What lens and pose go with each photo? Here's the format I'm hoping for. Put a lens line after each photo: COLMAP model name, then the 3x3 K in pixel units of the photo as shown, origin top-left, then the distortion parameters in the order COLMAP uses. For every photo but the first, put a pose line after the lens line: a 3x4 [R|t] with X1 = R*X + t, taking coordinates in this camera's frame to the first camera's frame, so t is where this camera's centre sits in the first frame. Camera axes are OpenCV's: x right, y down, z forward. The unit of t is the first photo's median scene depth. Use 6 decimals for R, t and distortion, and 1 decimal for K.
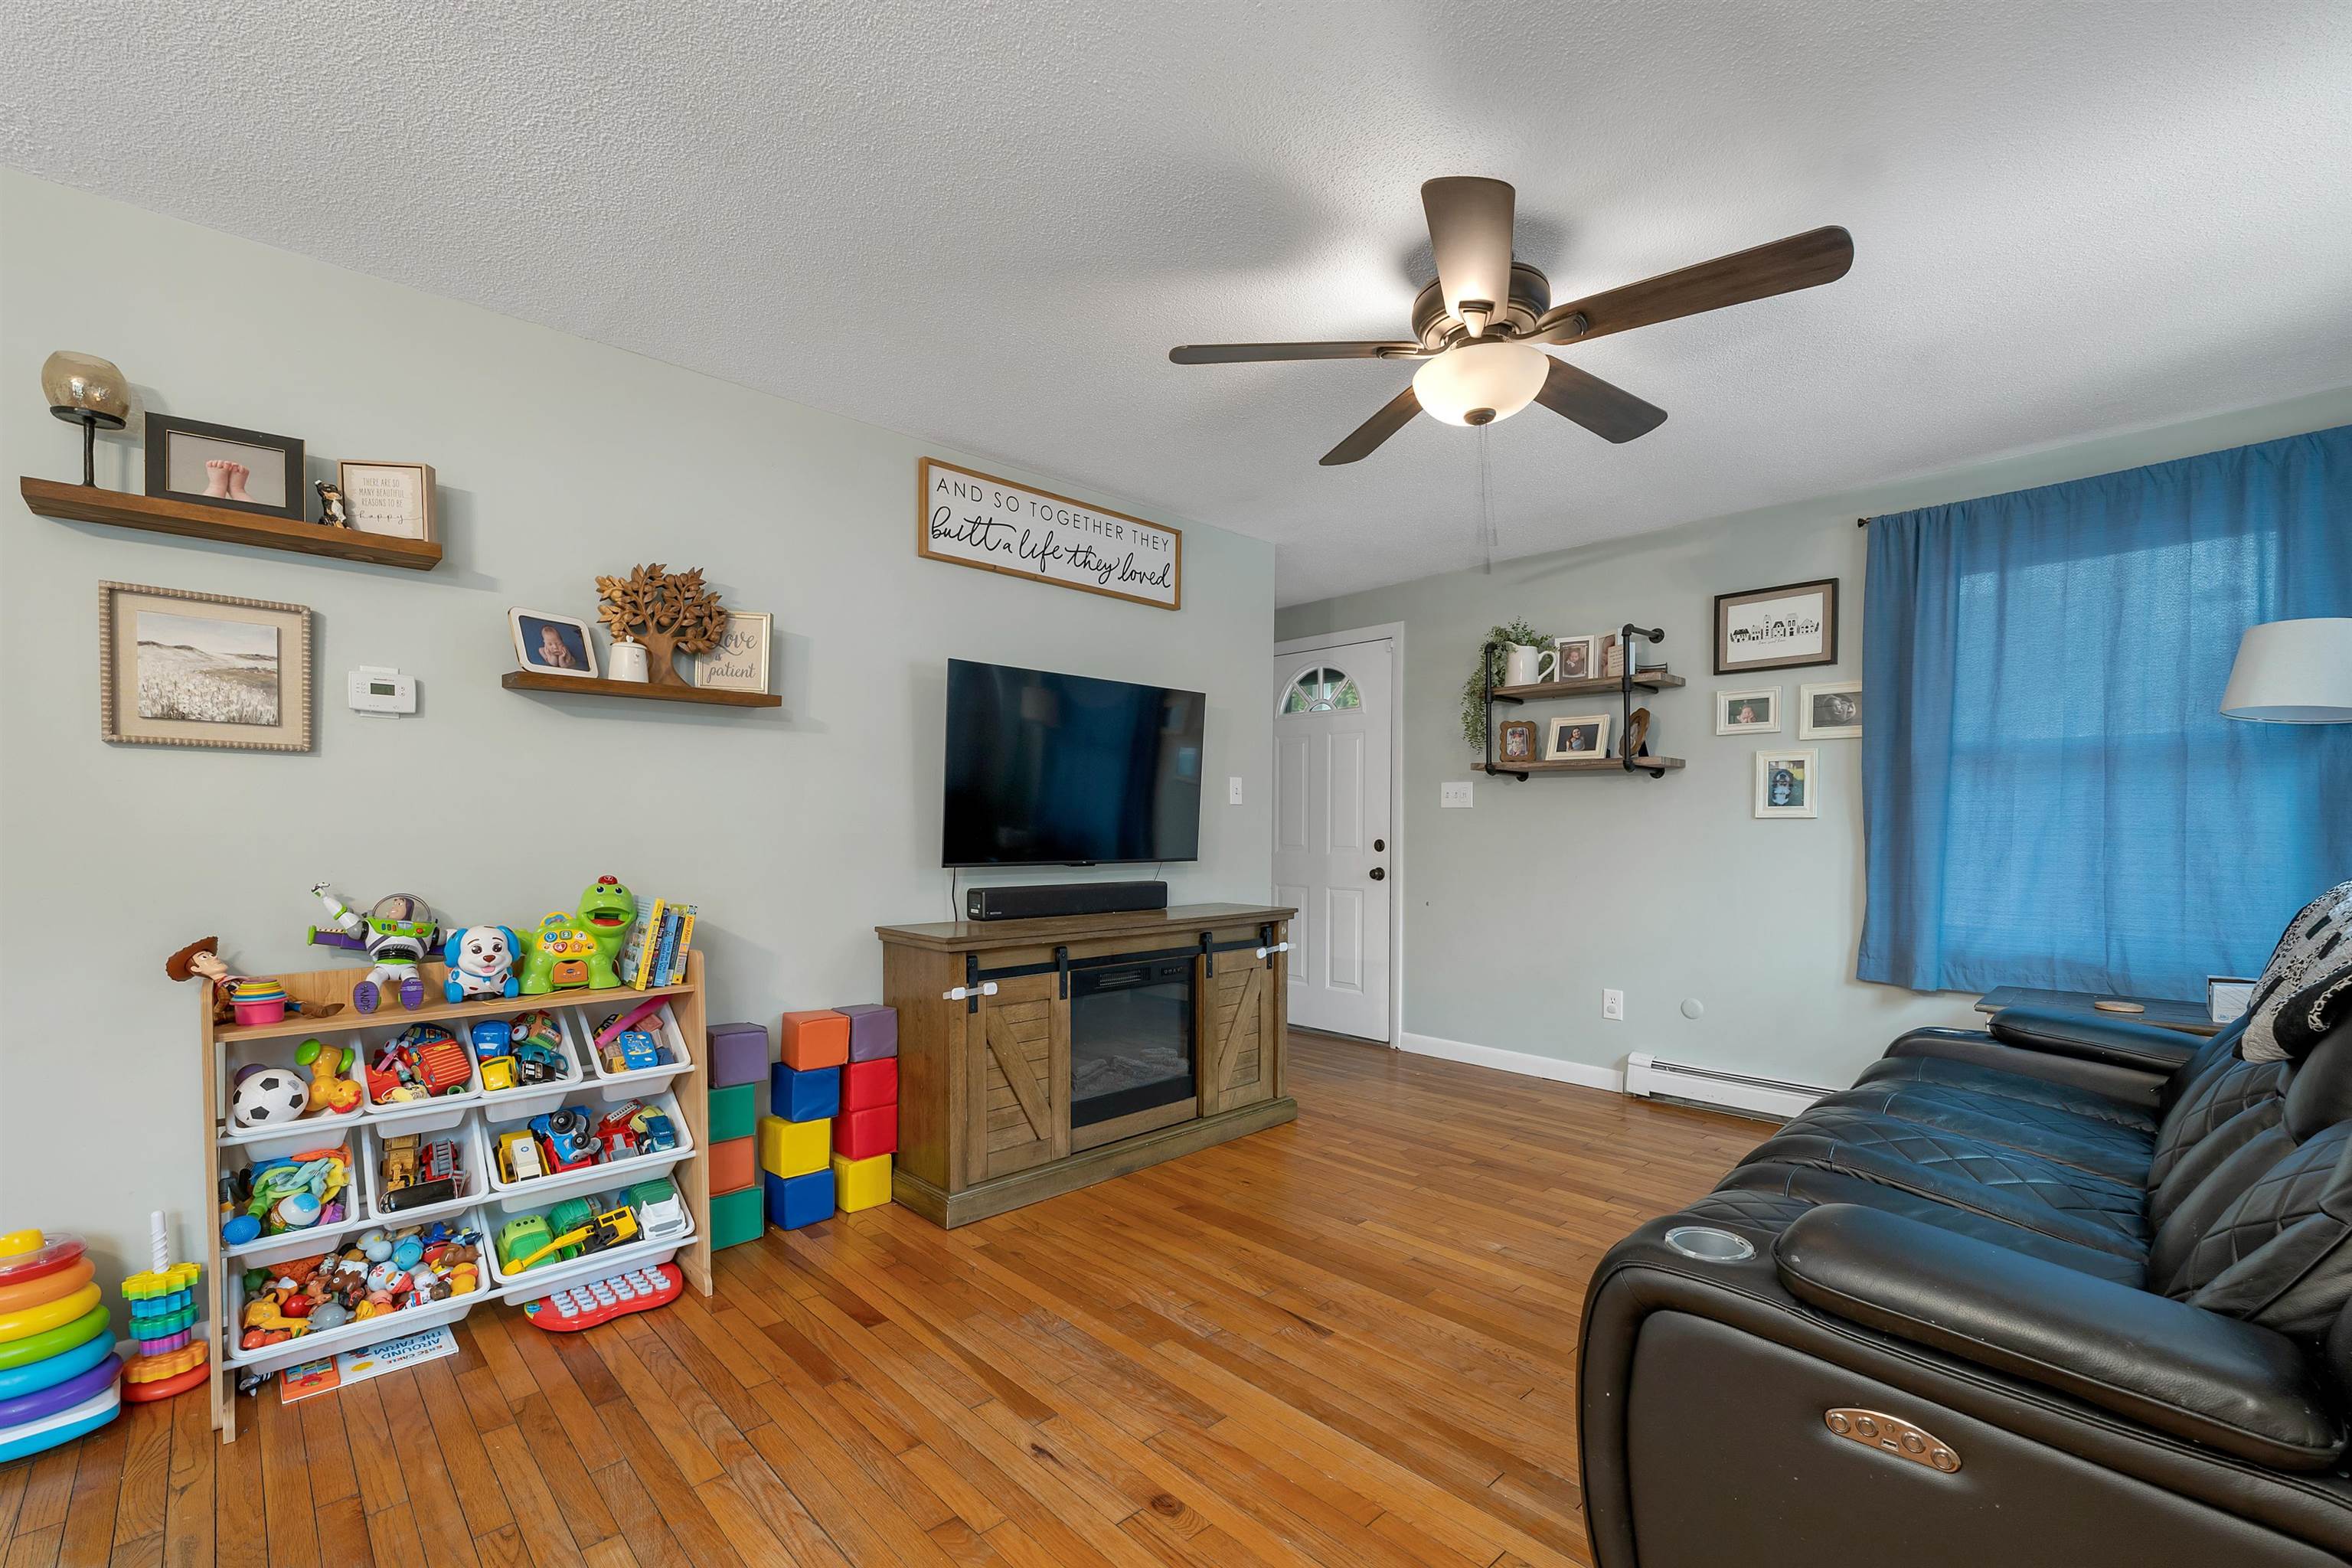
lens RADIAL K [[1004.5, 0, 1166.3], [0, 1004.5, 853.8], [0, 0, 1]] dist [0.001730, 0.000106]
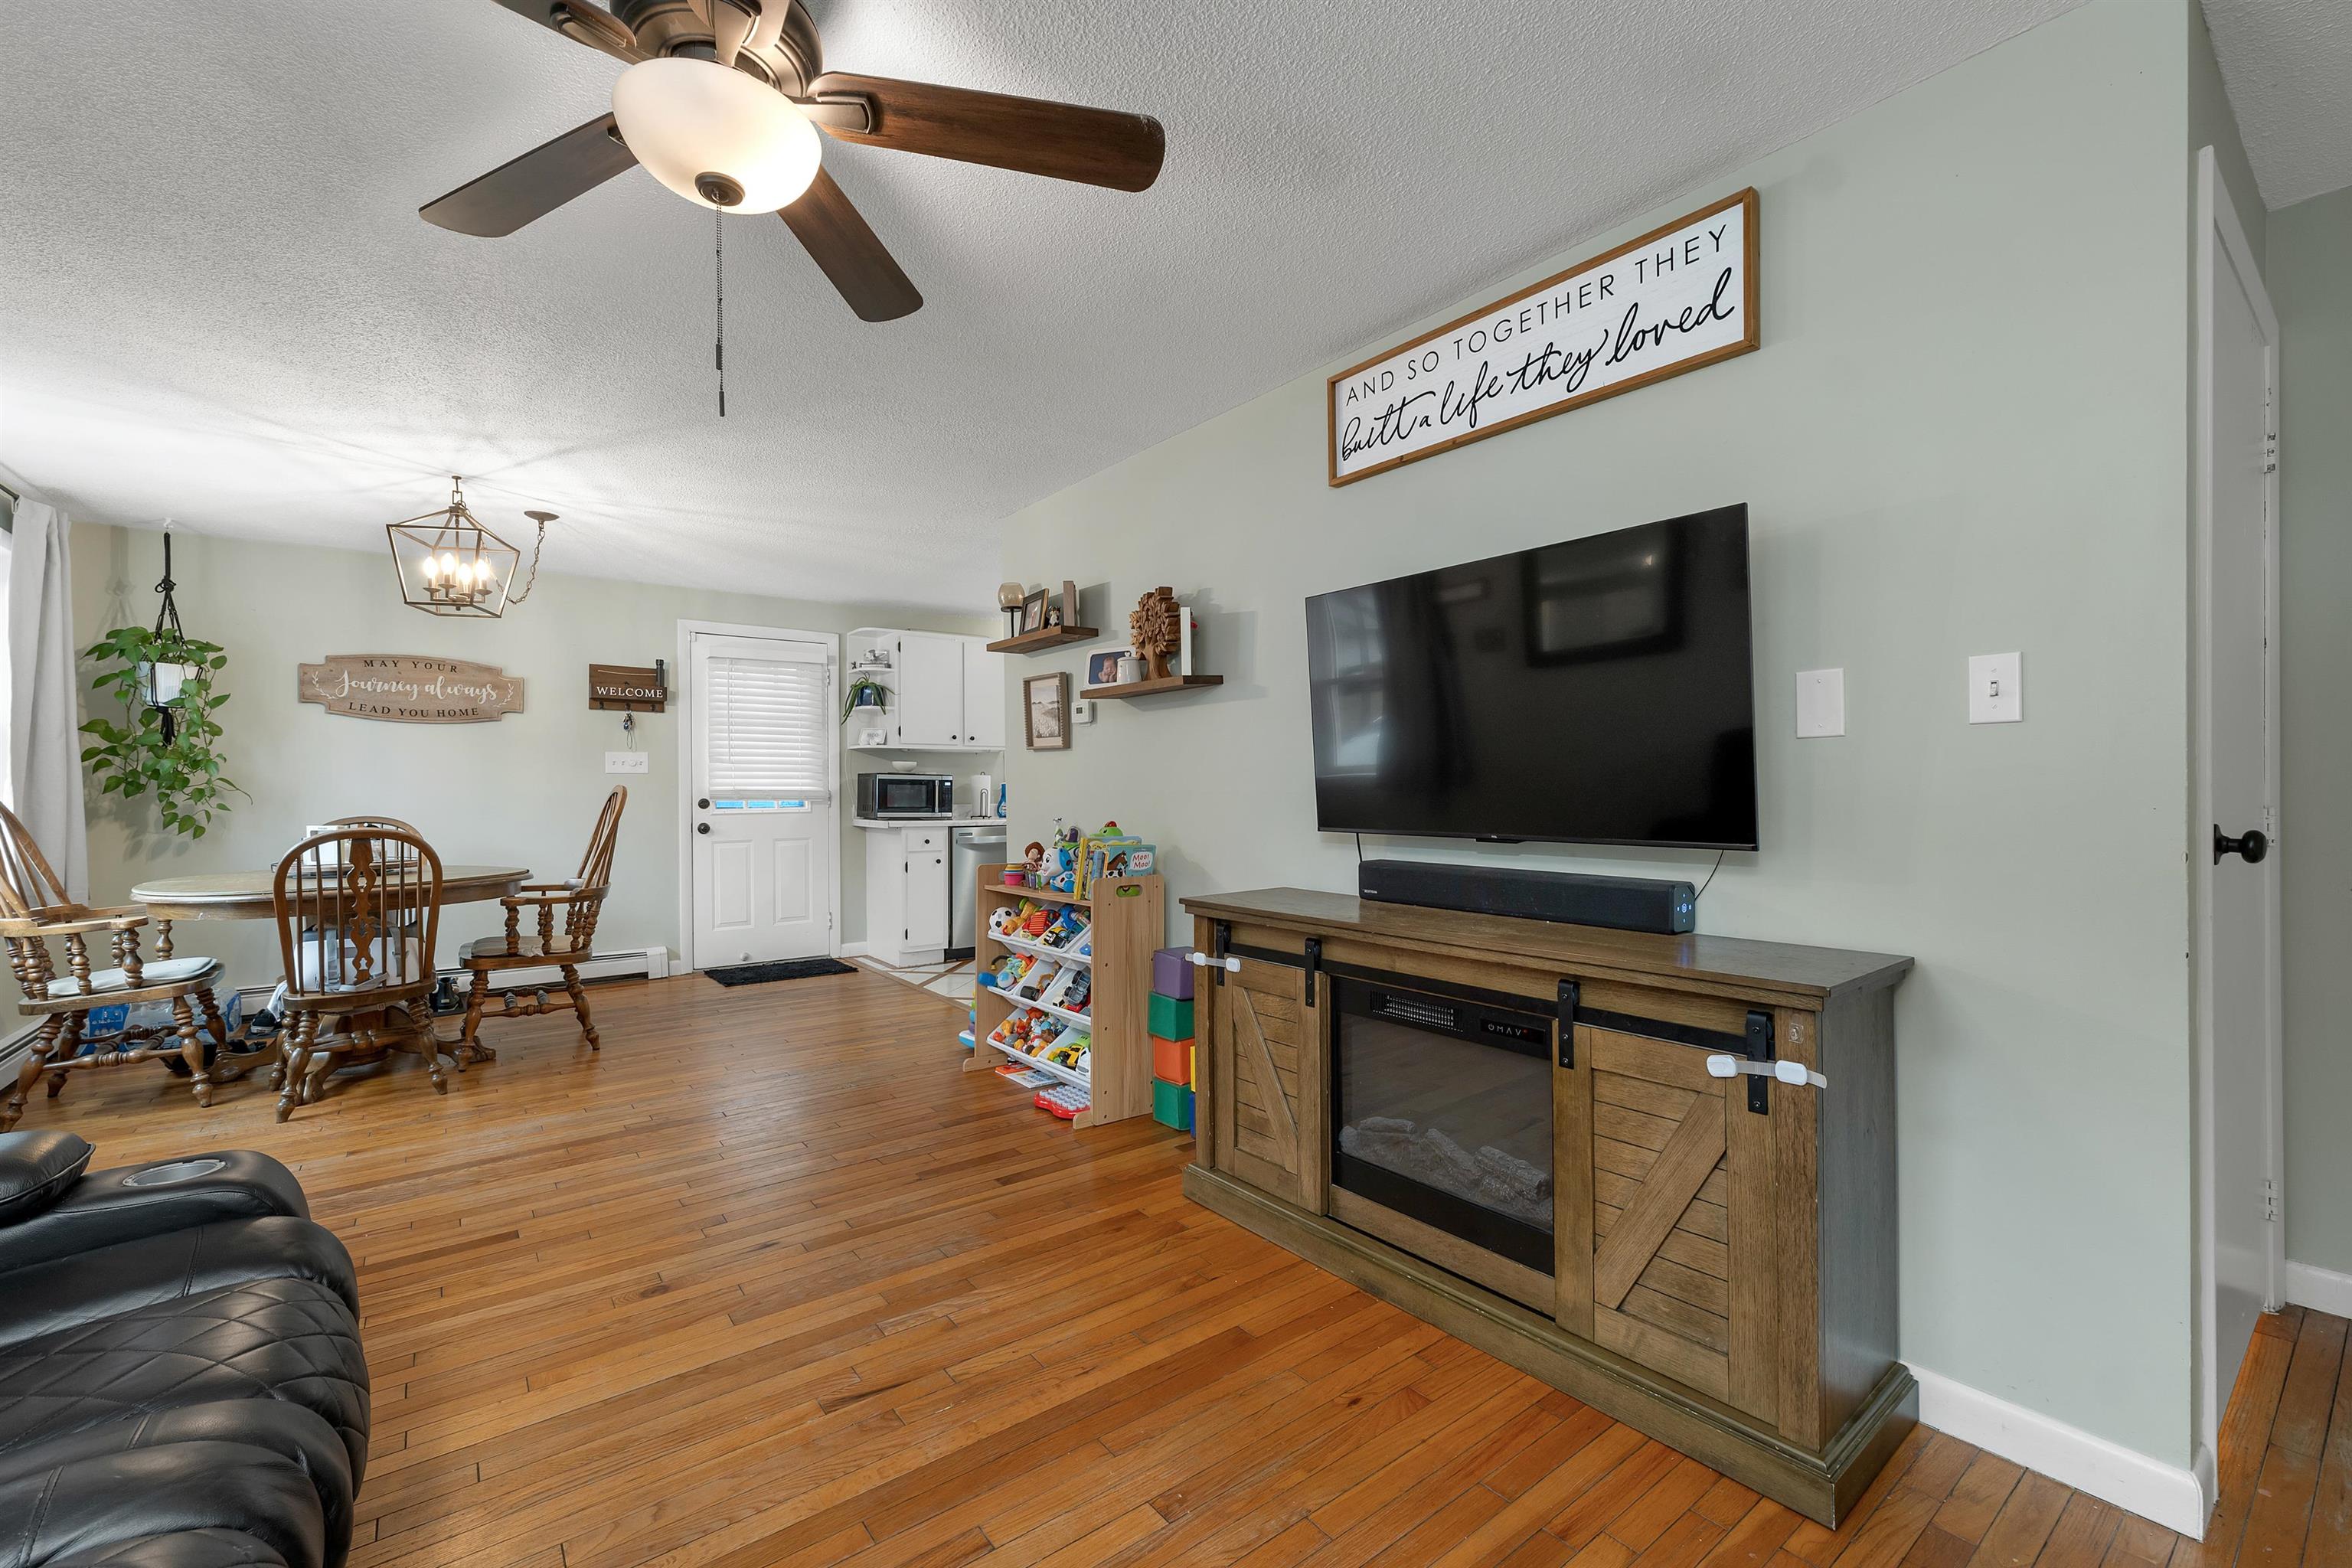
lens RADIAL K [[971.3, 0, 1169.0], [0, 971.3, 788.3], [0, 0, 1]] dist [0.001529, 0.000654]
pose [[-0.099417, -0.000915, -0.995045, 0.589041], [-0.019558, 0.999808, 0.001034, -0.020305], [0.994854, 0.019564, -0.099416, 0.862894]]
